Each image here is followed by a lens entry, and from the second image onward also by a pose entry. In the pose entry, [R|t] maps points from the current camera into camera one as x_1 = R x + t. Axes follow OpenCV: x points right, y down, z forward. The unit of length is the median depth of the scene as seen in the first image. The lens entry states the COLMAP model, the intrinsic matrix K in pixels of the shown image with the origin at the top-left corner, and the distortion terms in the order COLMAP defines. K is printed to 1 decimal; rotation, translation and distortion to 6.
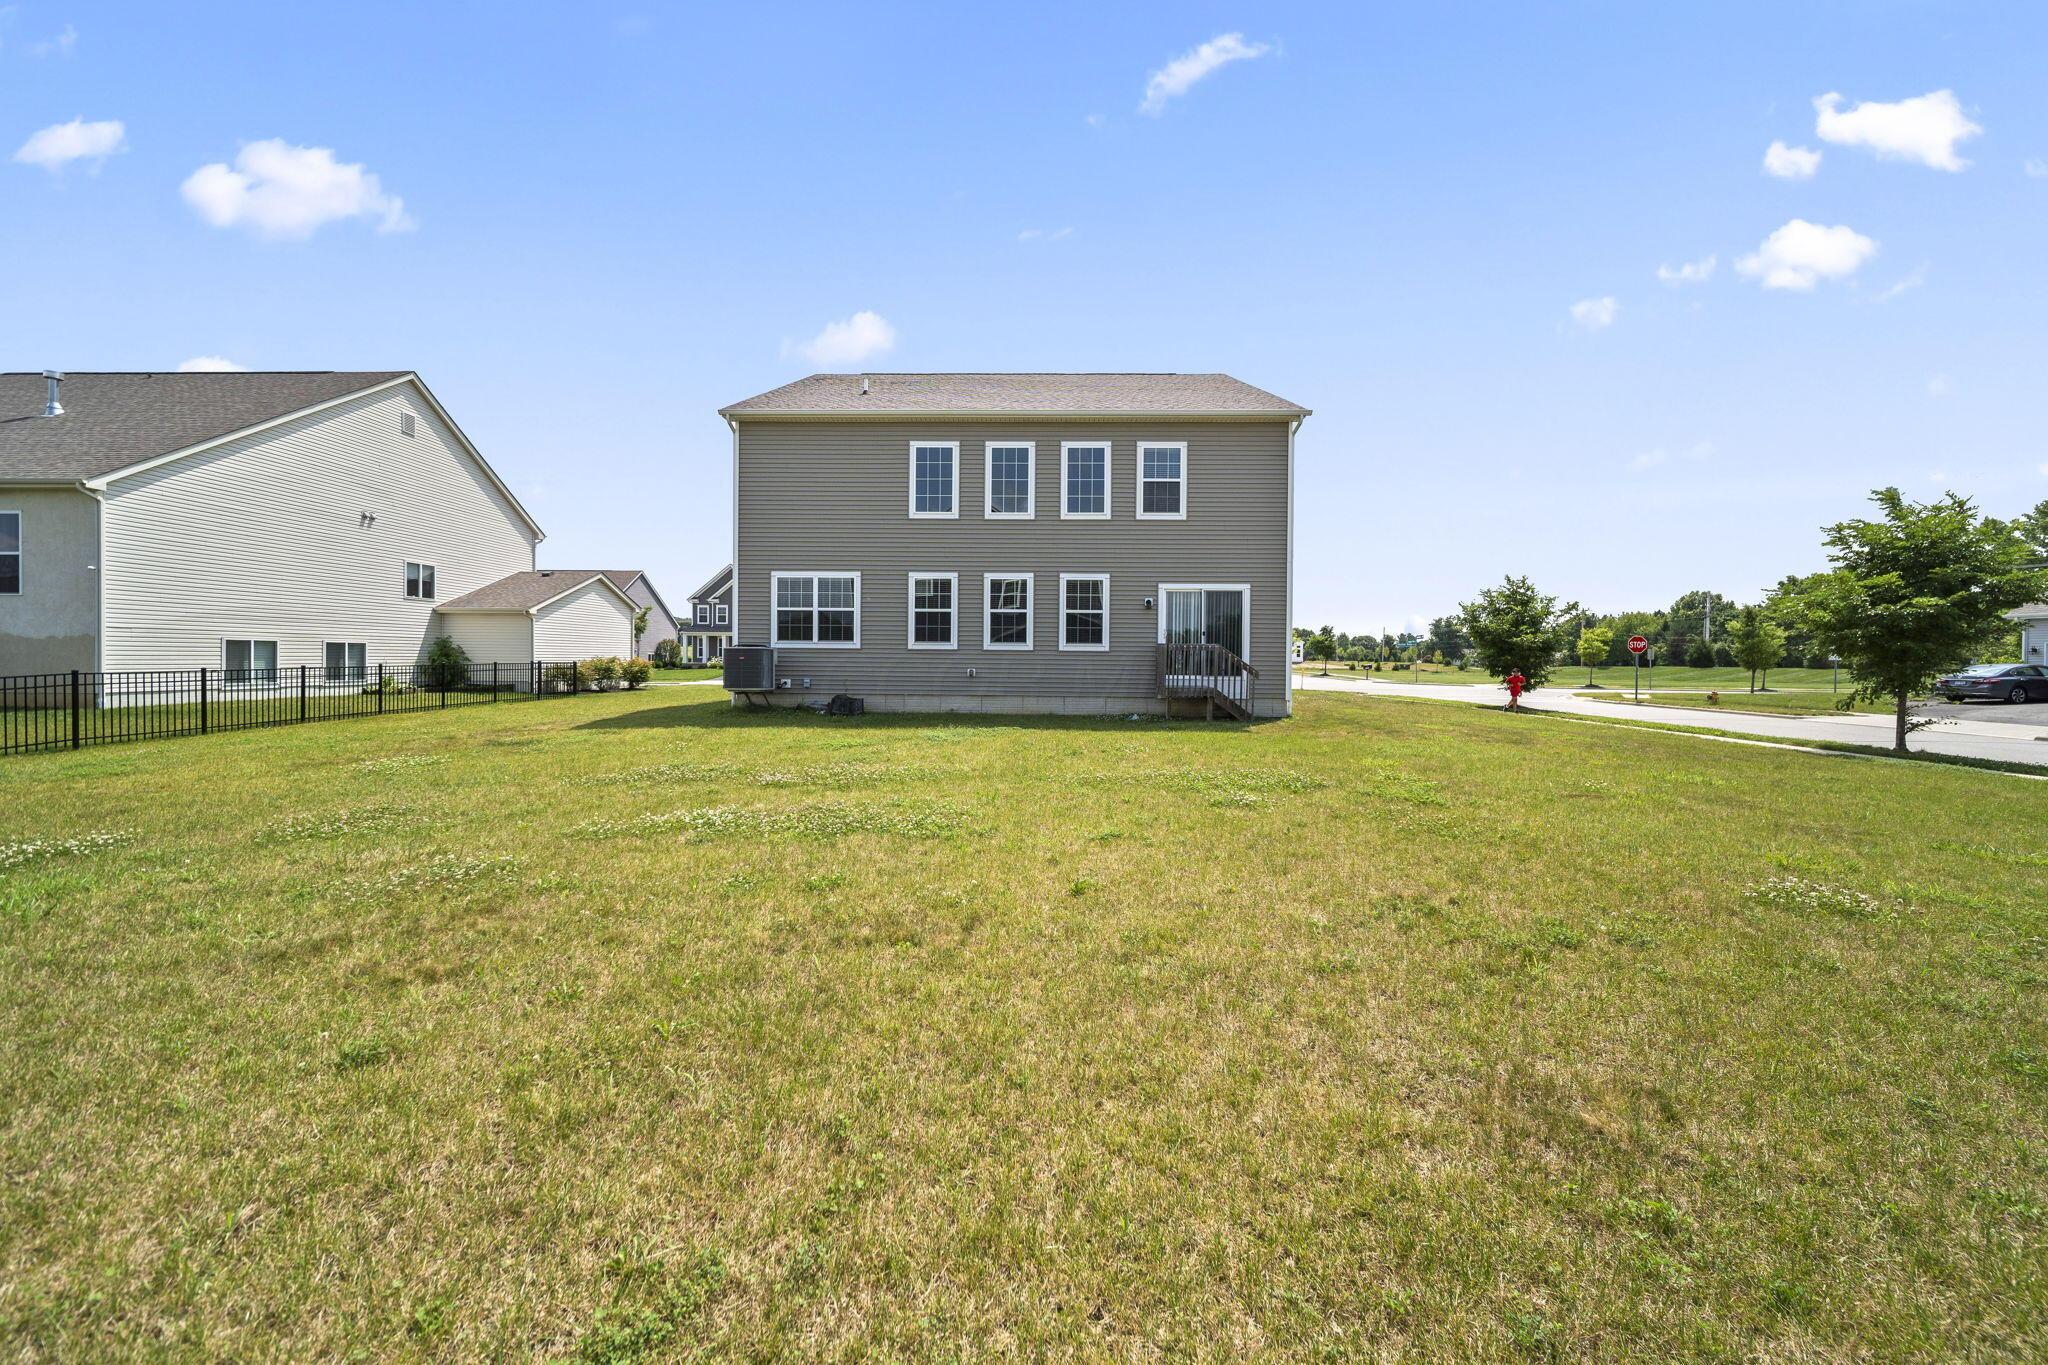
lens RADIAL K [[742.5, 0, 1029.5], [0, 742.5, 673.4], [0, 0, 1]] dist [-0.000211, 0.000519]
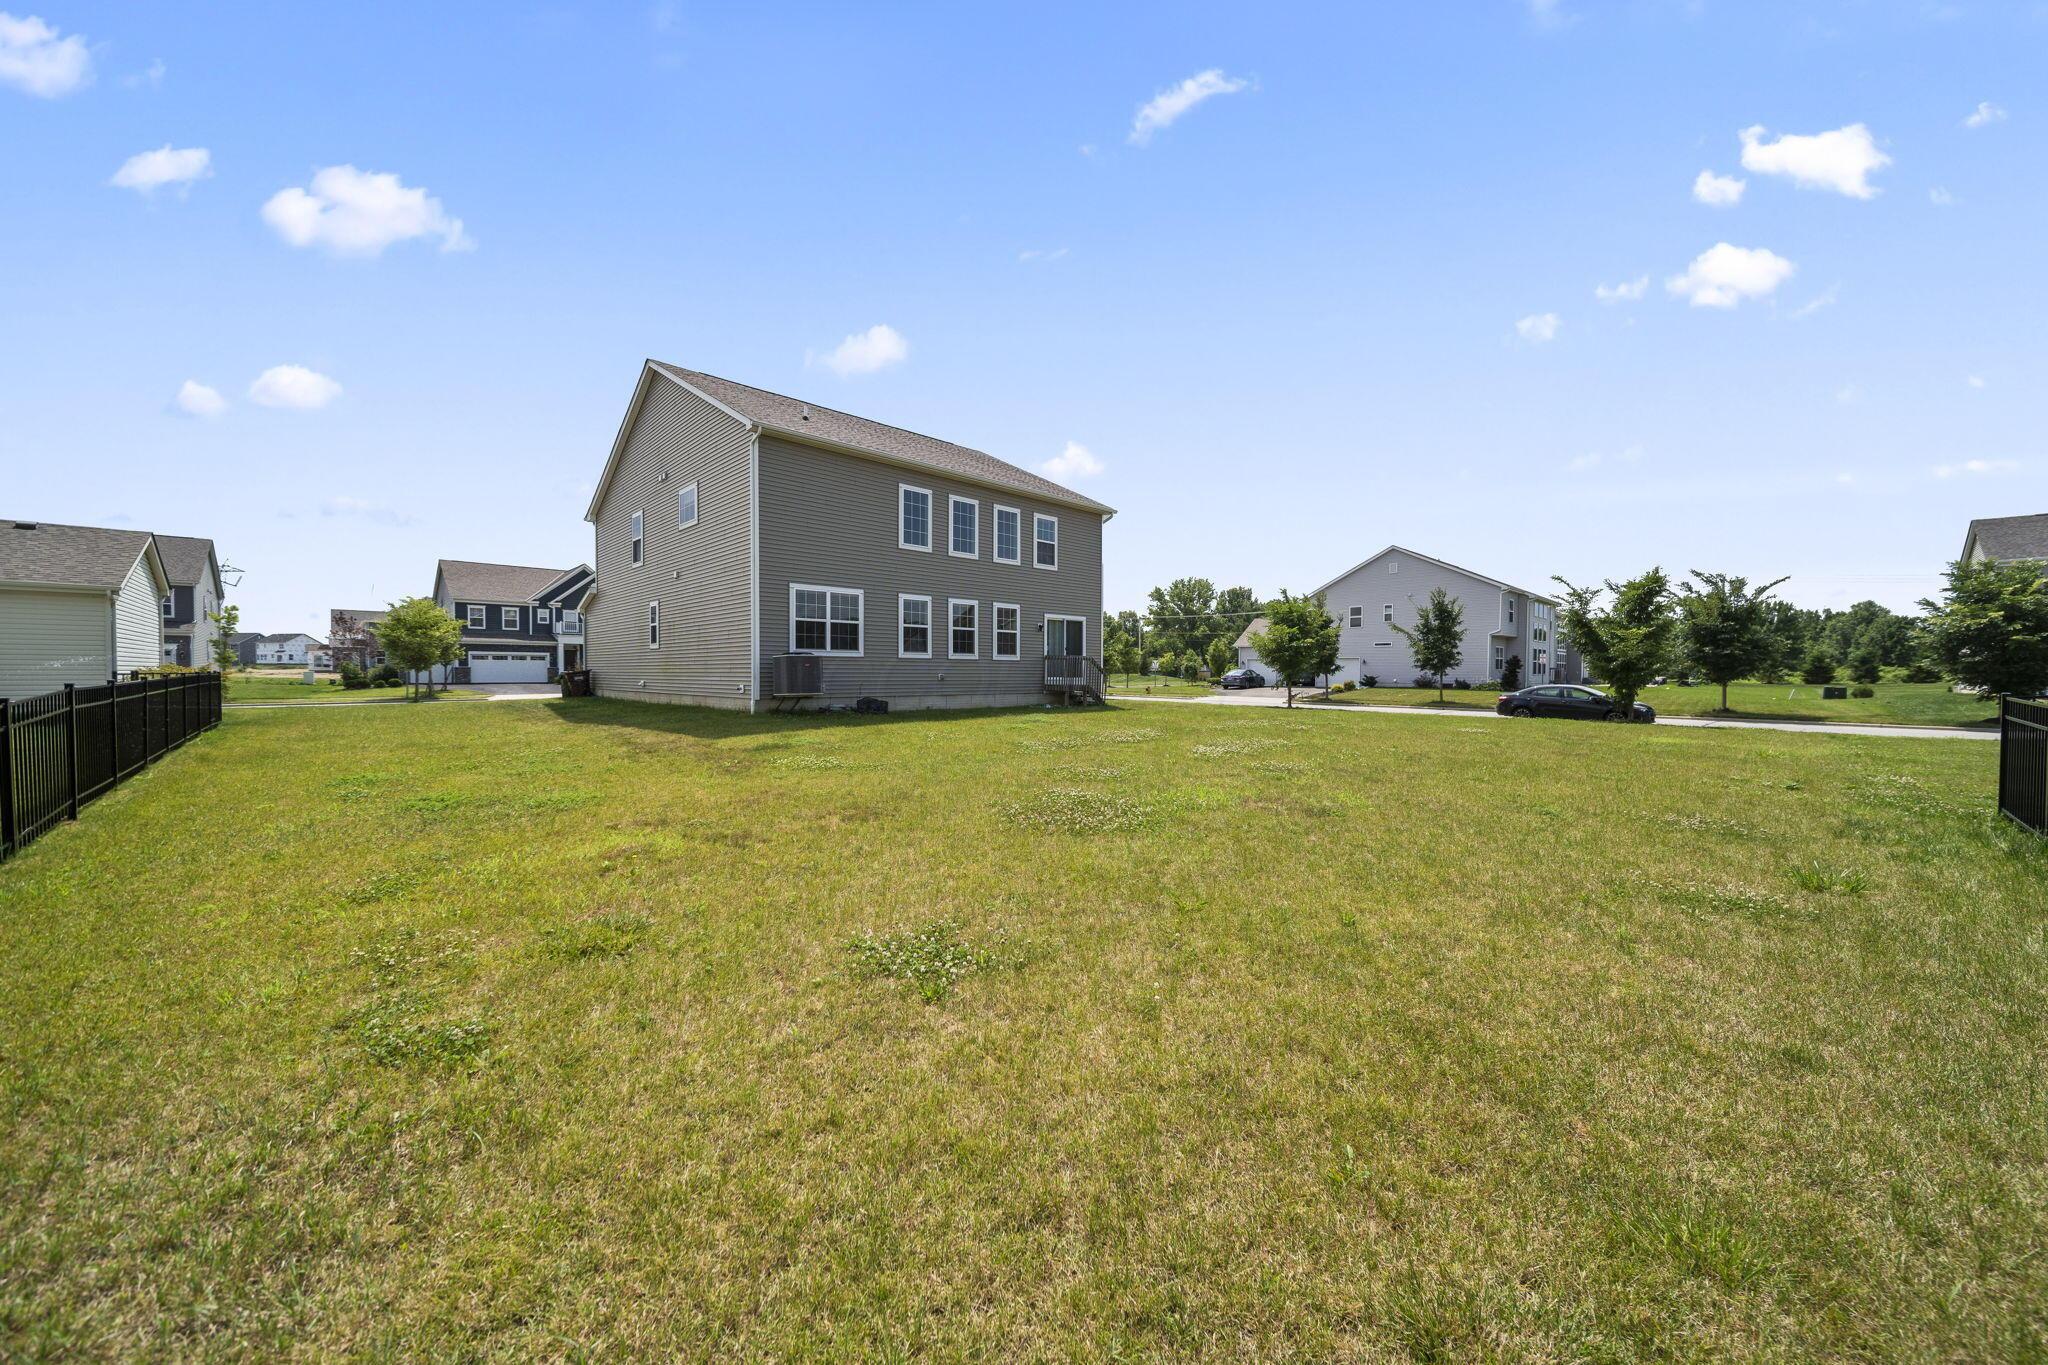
lens RADIAL K [[742.5, 0, 1022.7], [0, 742.5, 682.3], [0, 0, 1]] dist [-0.000211, 0.000519]
pose [[0.698496, -0.015506, 0.715446, -0.879542], [0.007617, 0.999870, 0.014234, -0.008489], [-0.715573, -0.004493, 0.698523, 0.024339]]
